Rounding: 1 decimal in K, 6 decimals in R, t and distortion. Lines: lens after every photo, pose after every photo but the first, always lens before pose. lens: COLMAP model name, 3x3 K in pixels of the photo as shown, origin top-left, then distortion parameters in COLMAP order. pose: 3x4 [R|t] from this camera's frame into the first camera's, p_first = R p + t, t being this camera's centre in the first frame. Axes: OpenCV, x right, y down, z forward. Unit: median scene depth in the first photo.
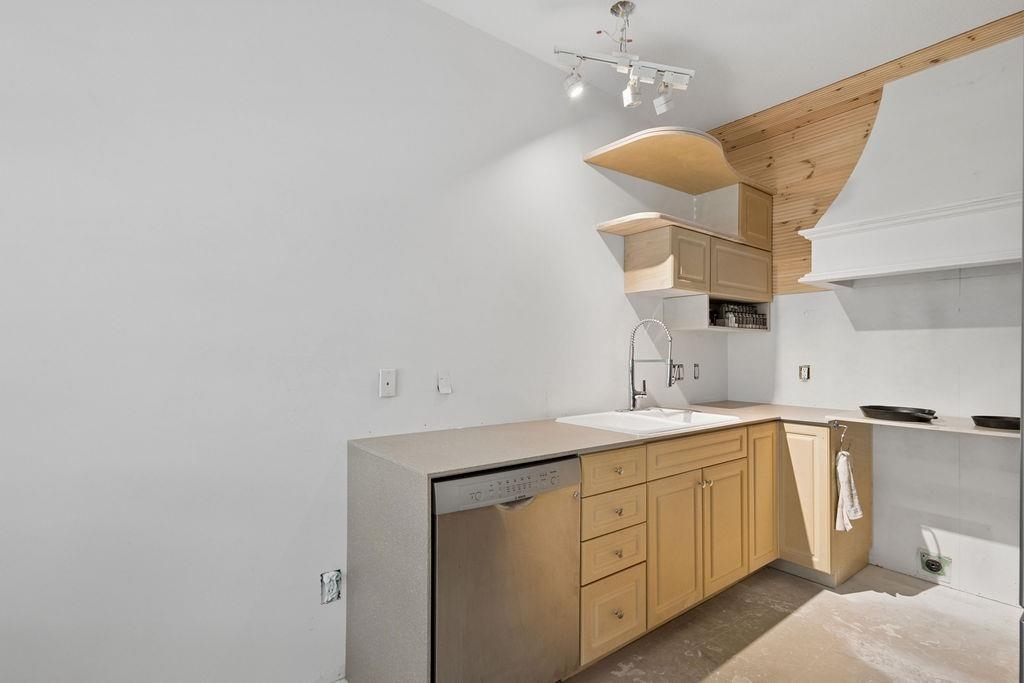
lens RADIAL K [[479.8, 0, 514.5], [0, 479.8, 339.6], [0, 0, 1]] dist [0.011177, -0.001265]
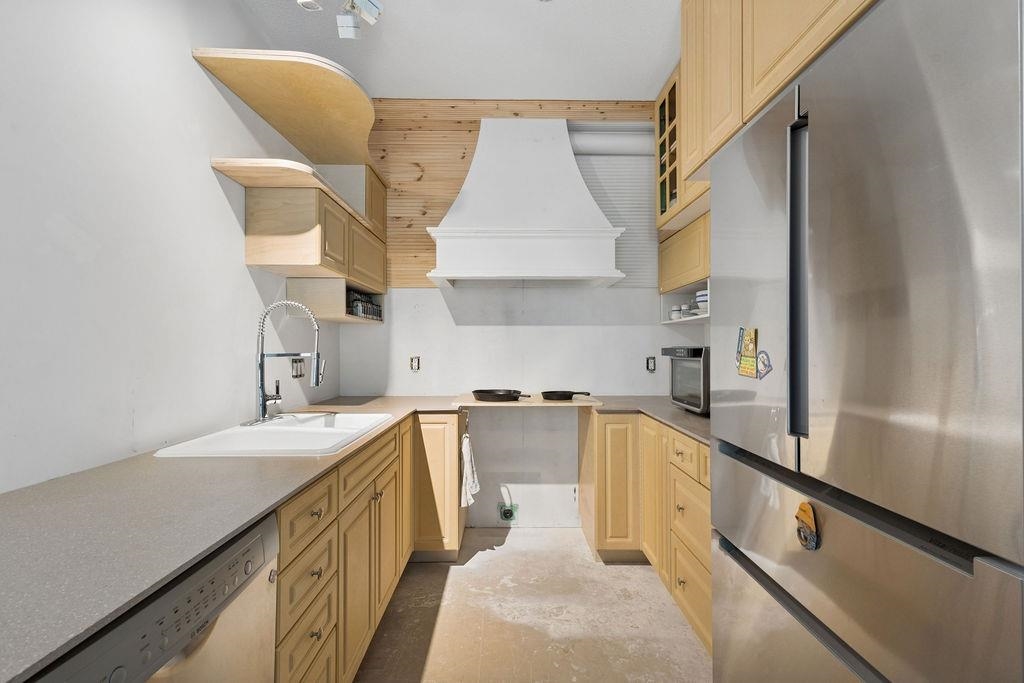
lens RADIAL K [[471.2, 0, 512.1], [0, 471.2, 335.3], [0, 0, 1]] dist [0.012779, -0.000062]
pose [[0.609103, 0.016773, 0.792914, -0.105209], [-0.021953, 0.999750, -0.004285, 0.007987], [-0.792788, -0.014797, 0.609318, 0.243486]]
